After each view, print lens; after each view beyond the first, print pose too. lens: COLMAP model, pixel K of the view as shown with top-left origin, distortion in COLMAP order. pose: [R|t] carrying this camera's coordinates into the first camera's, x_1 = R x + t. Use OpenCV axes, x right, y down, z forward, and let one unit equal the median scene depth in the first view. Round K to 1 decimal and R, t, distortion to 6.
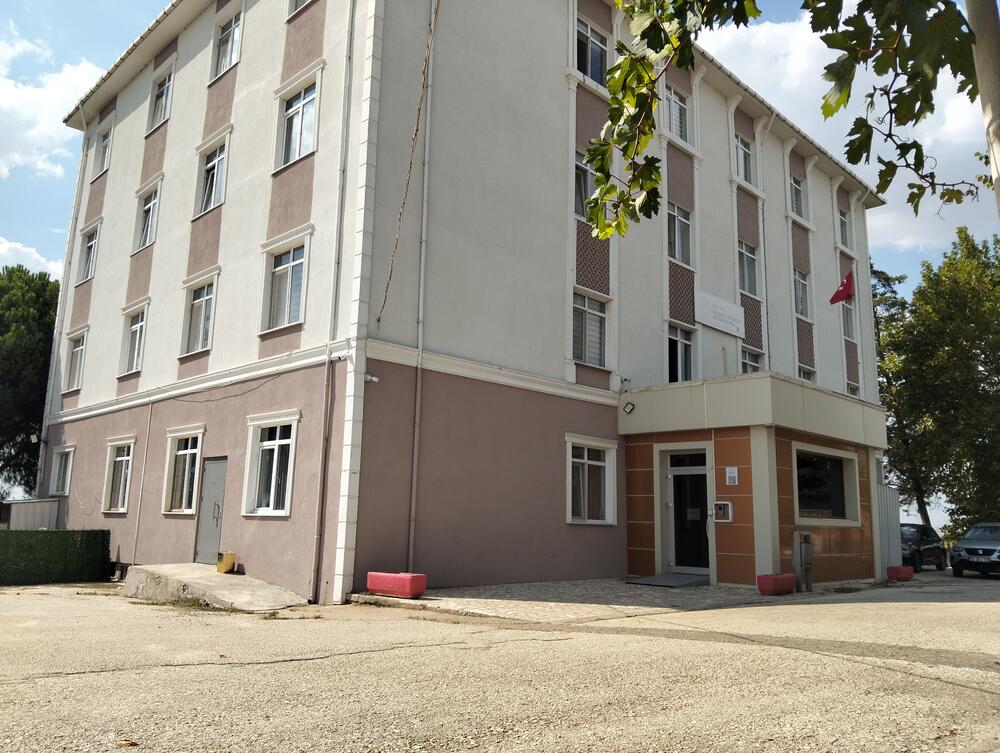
lens RADIAL K [[778.7, 0, 500.0], [0, 778.7, 376.5], [0, 0, 1]] dist [0.069789, -0.000390]
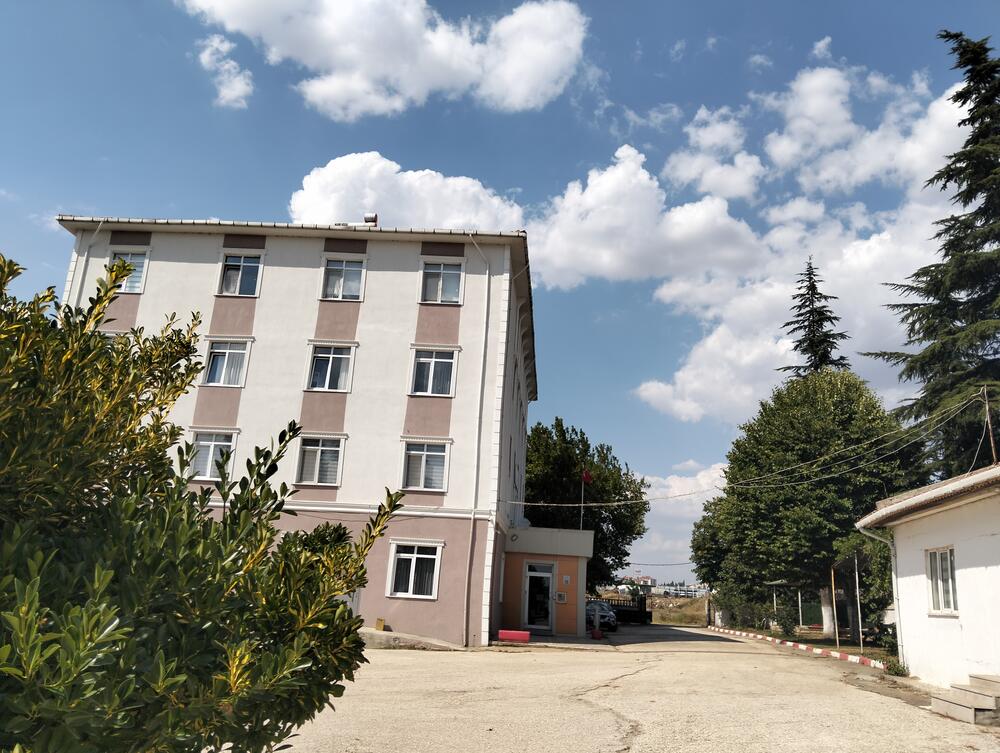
lens RADIAL K [[778.7, 0, 500.0], [0, 778.7, 376.5], [0, 0, 1]] dist [0.069789, -0.000390]
pose [[0.765172, 0.193953, 0.613917, -1.322940], [-0.155577, 0.980988, -0.116014, -0.140936], [-0.624746, -0.006741, 0.780799, -0.516439]]
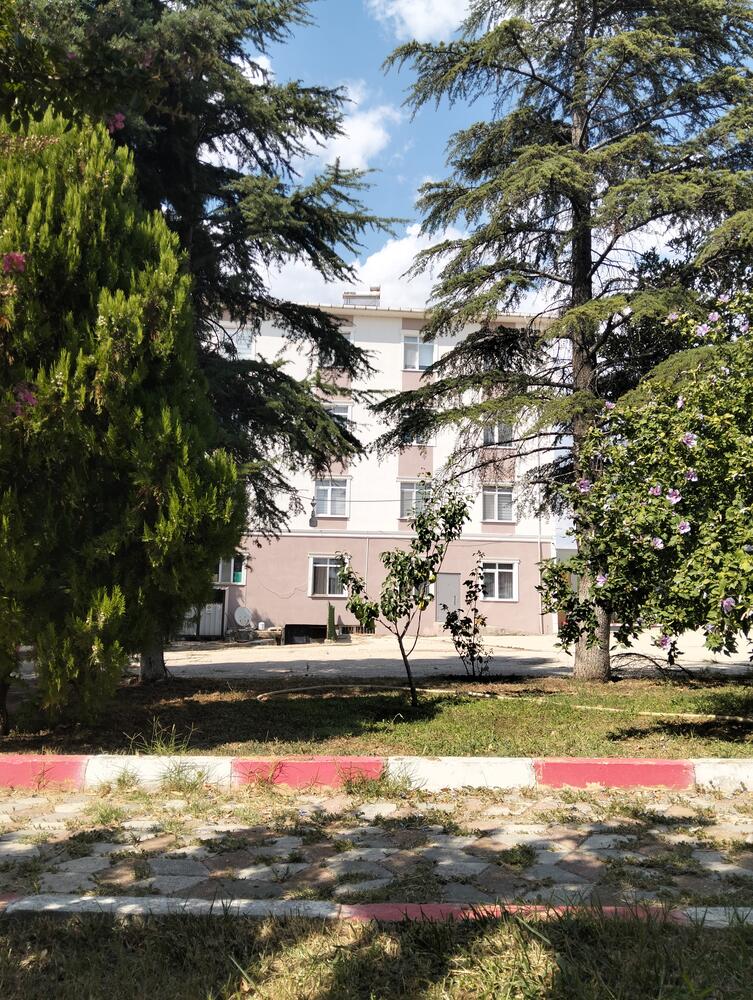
lens RADIAL K [[778.7, 0, 376.5], [0, 778.7, 500.0], [0, 0, 1]] dist [0.069789, -0.000390]
pose [[0.631569, 0.109573, 0.767538, -2.376998], [-0.143839, 0.989337, -0.022879, -0.019957], [-0.761860, -0.095952, 0.640595, -0.219859]]
